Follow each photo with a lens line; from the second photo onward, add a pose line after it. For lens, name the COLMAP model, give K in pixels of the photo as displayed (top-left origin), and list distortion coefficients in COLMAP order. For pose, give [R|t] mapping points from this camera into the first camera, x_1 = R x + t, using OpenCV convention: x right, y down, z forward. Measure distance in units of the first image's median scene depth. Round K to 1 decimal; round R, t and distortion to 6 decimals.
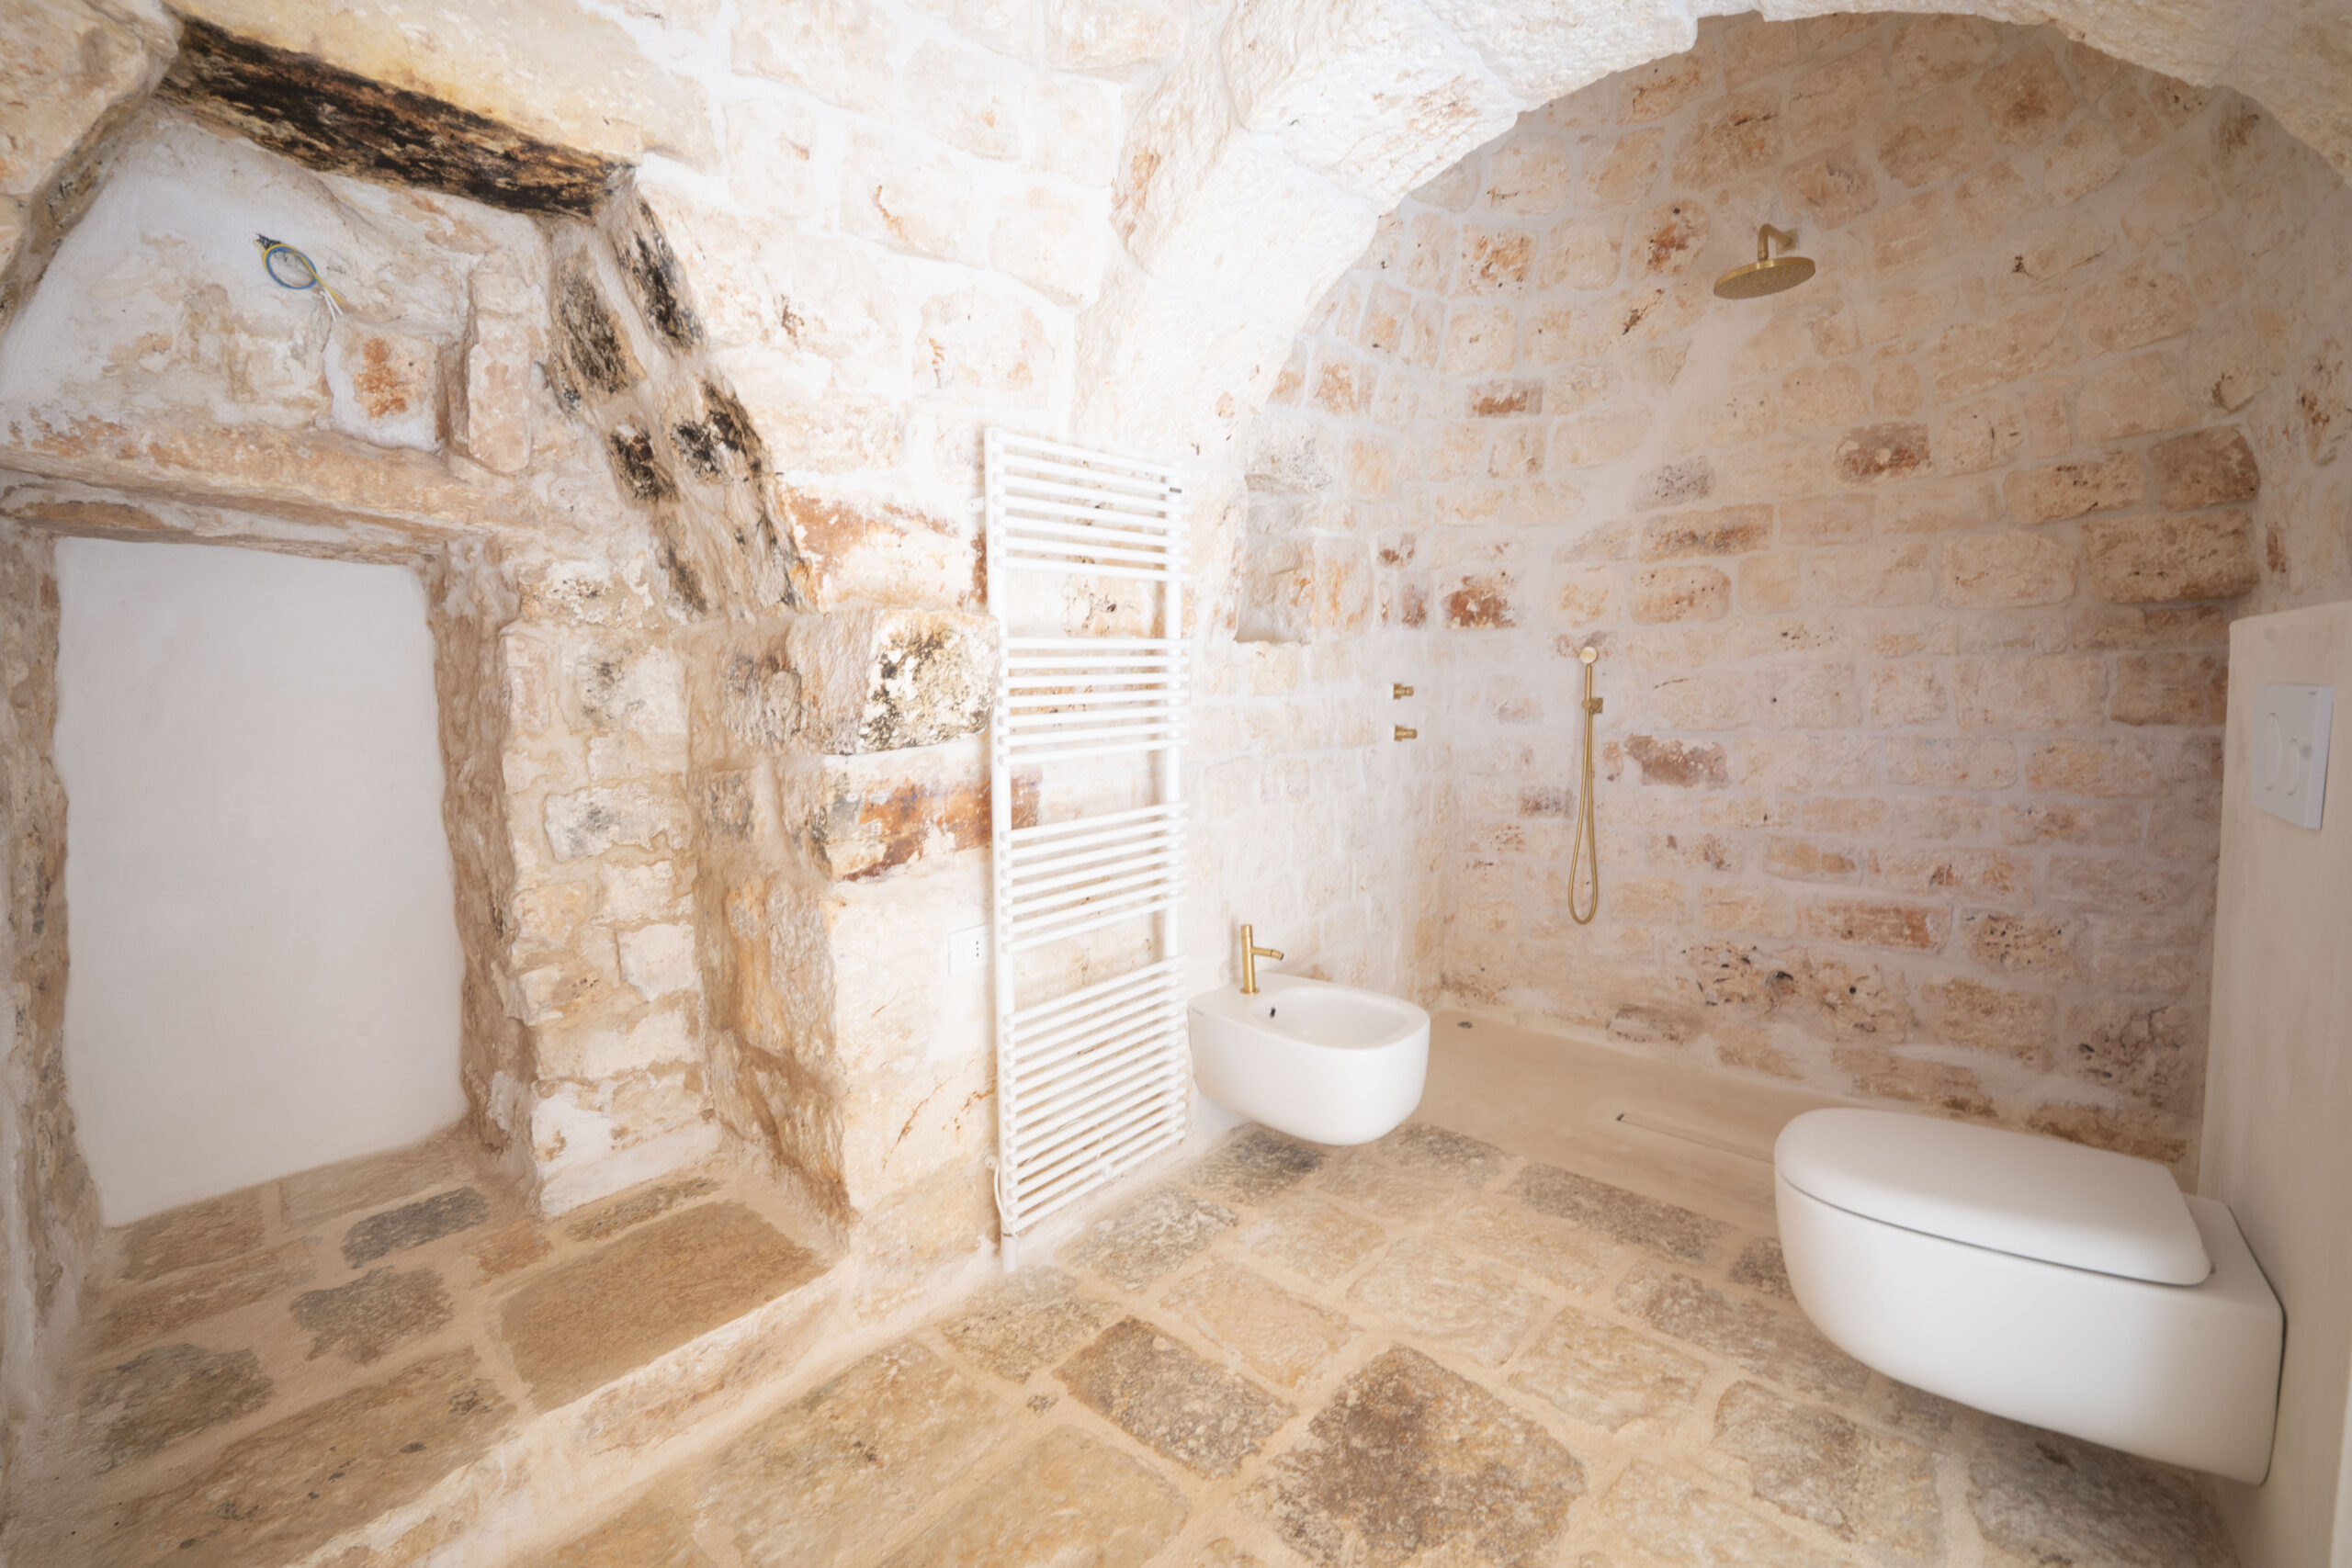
lens RADIAL K [[954.1, 0, 1171.2], [0, 954.1, 777.4], [0, 0, 1]] dist [-0.007859, -0.001133]
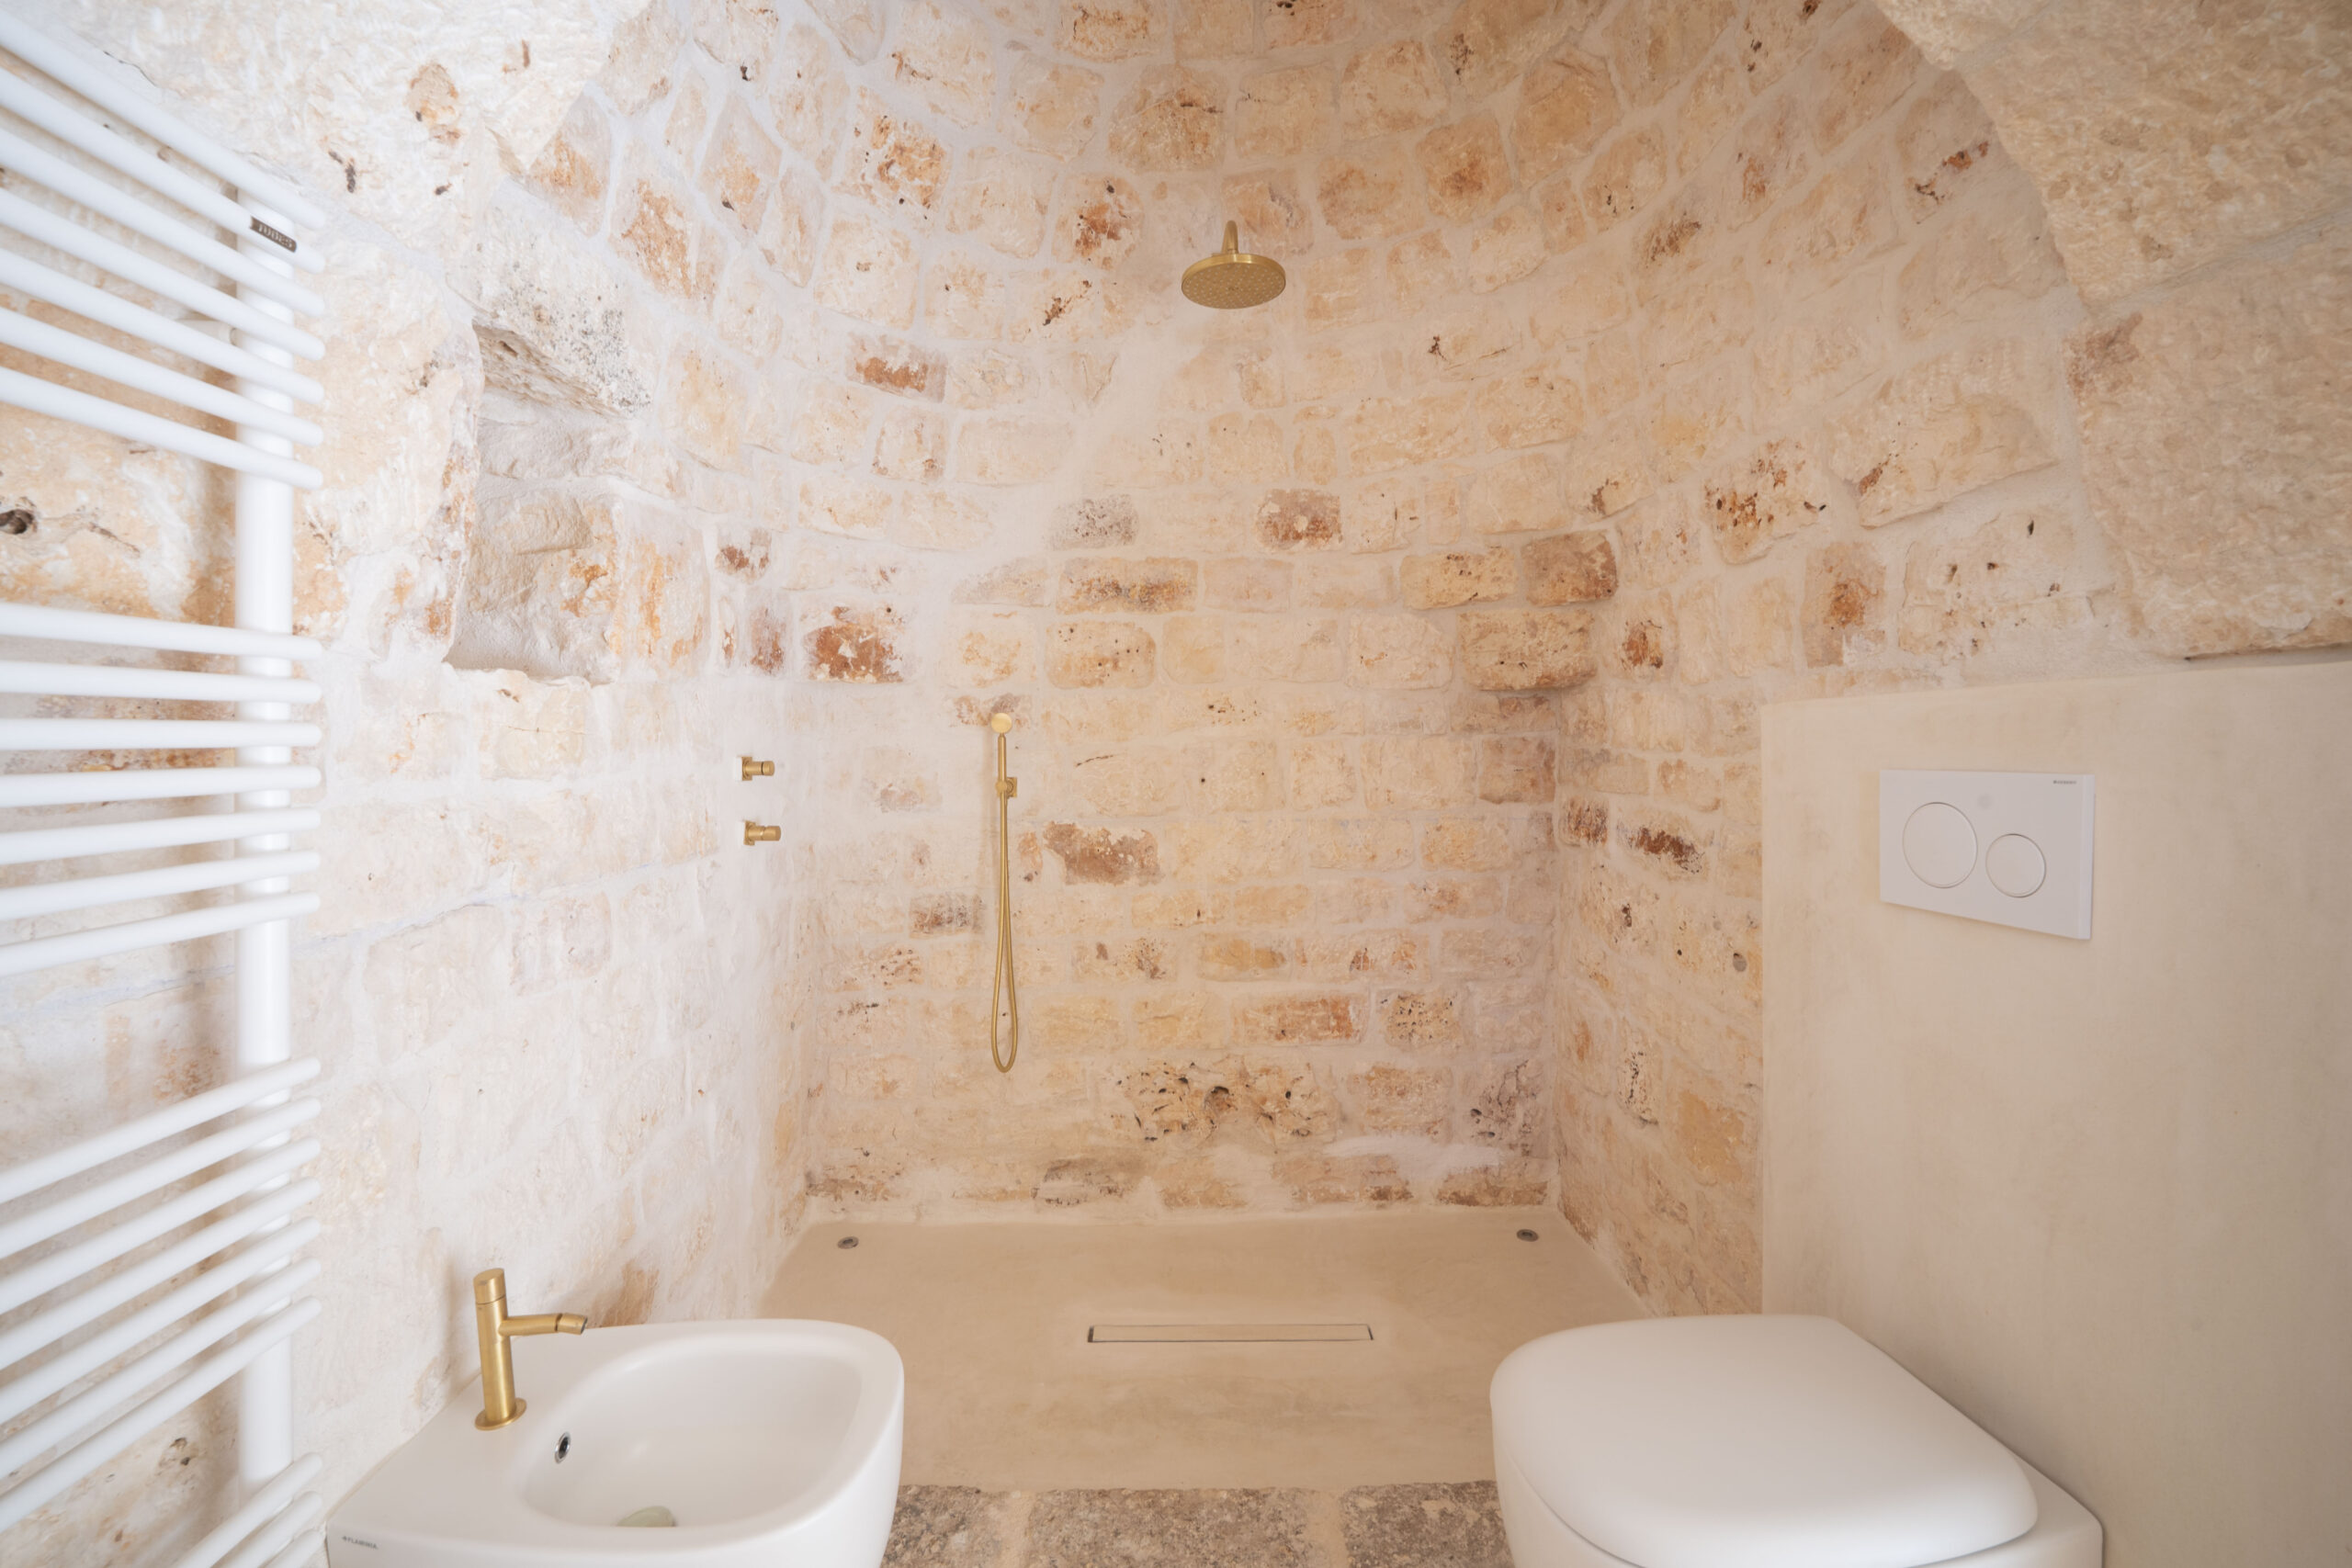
lens RADIAL K [[954.1, 0, 1174.5], [0, 954.1, 777.4], [0, 0, 1]] dist [-0.007859, -0.001133]
pose [[0.727696, -0.002357, 0.685896, 0.006086], [0.055262, 0.996945, -0.055204, -0.041641], [-0.683670, 0.078076, 0.725603, 0.426414]]
